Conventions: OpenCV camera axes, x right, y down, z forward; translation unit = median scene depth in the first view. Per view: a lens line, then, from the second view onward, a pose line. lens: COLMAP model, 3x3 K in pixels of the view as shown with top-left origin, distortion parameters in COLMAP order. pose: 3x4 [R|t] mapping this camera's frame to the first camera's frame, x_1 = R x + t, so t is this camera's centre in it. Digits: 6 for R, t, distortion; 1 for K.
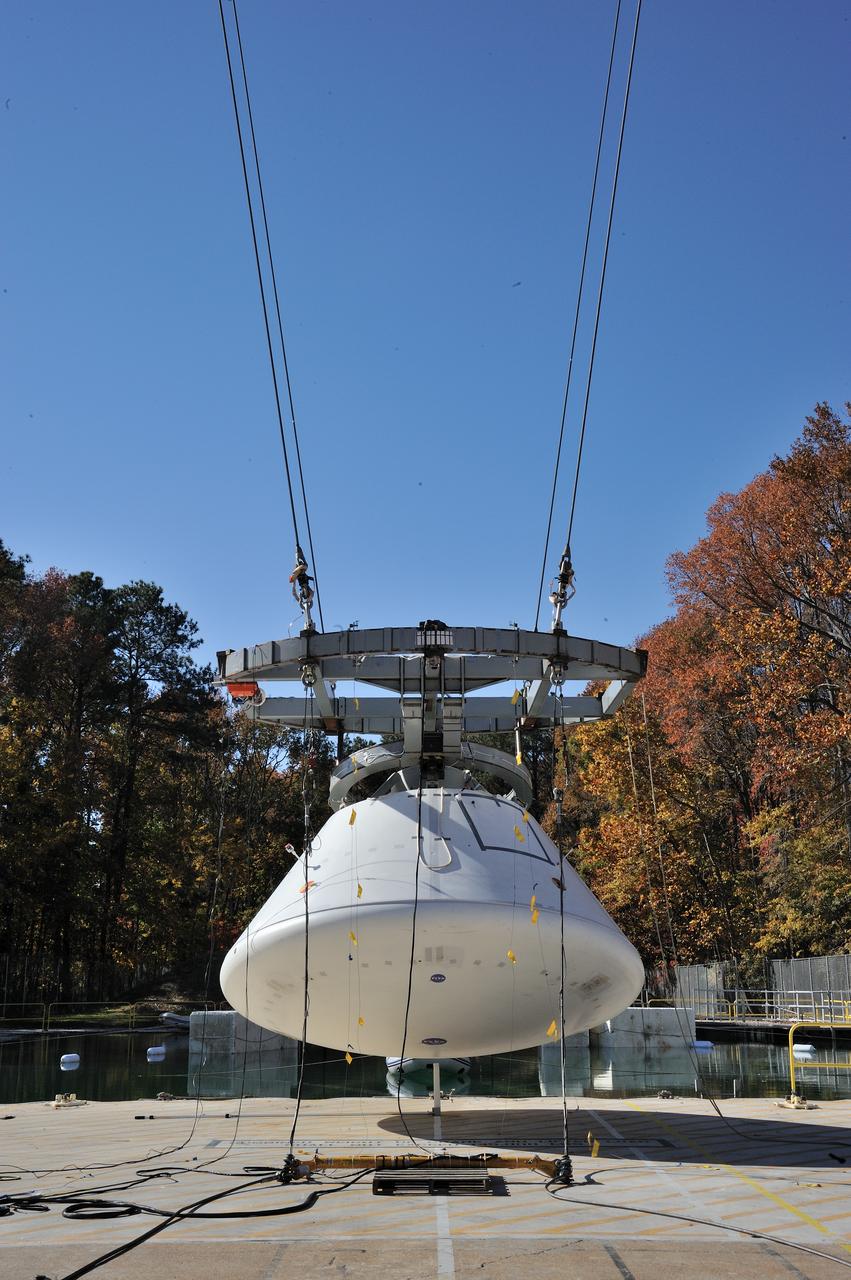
lens RADIAL K [[1438.2, 0, 424.7], [0, 1438.2, 663.2], [0, 0, 1]] dist [0.117270, 0.006459]
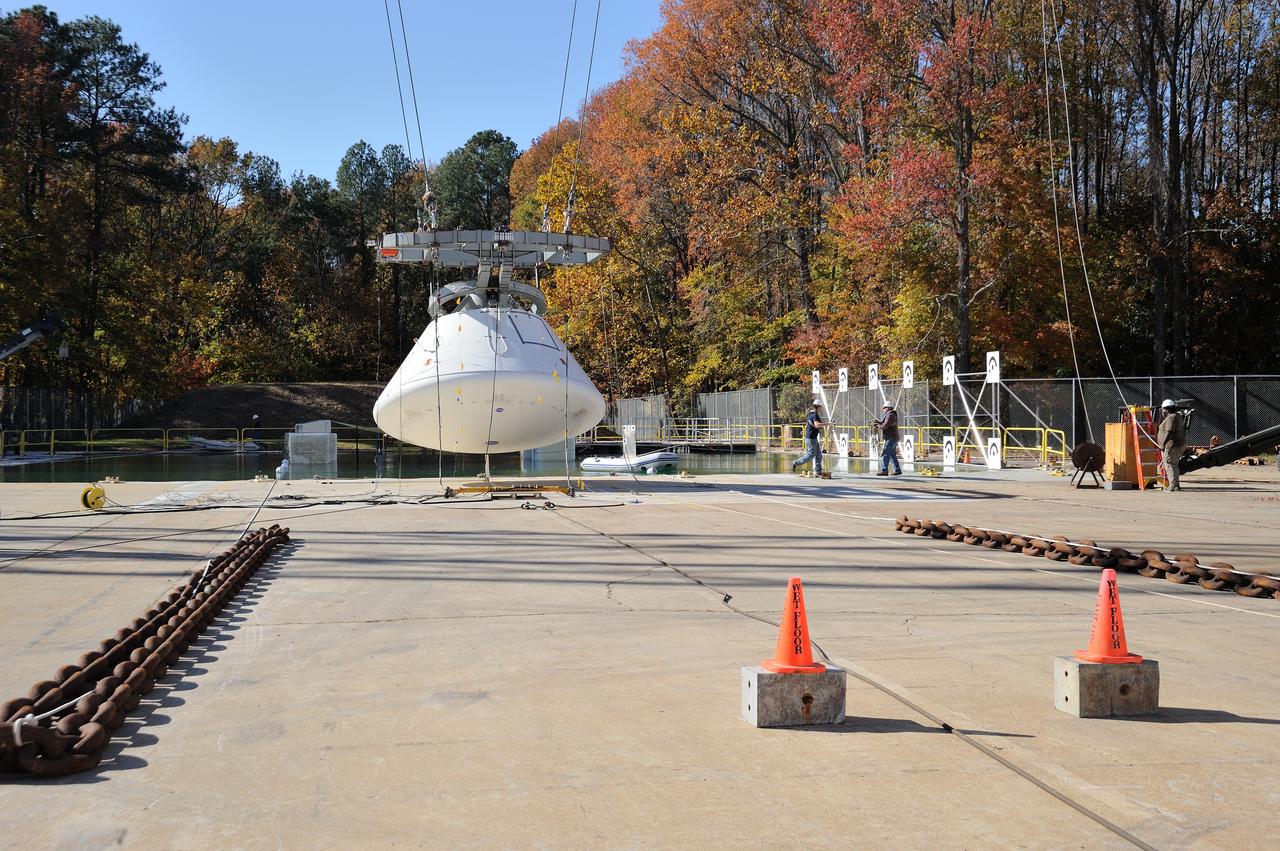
lens RADIAL K [[1438.2, 0, 640.0], [0, 1438.2, 425.5], [0, 0, 1]] dist [0.117270, 0.006459]
pose [[0.983027, -0.002605, 0.183441, -0.021617], [-0.038355, 0.974884, 0.219383, -0.025489], [-0.179405, -0.222696, 0.958238, -0.117521]]
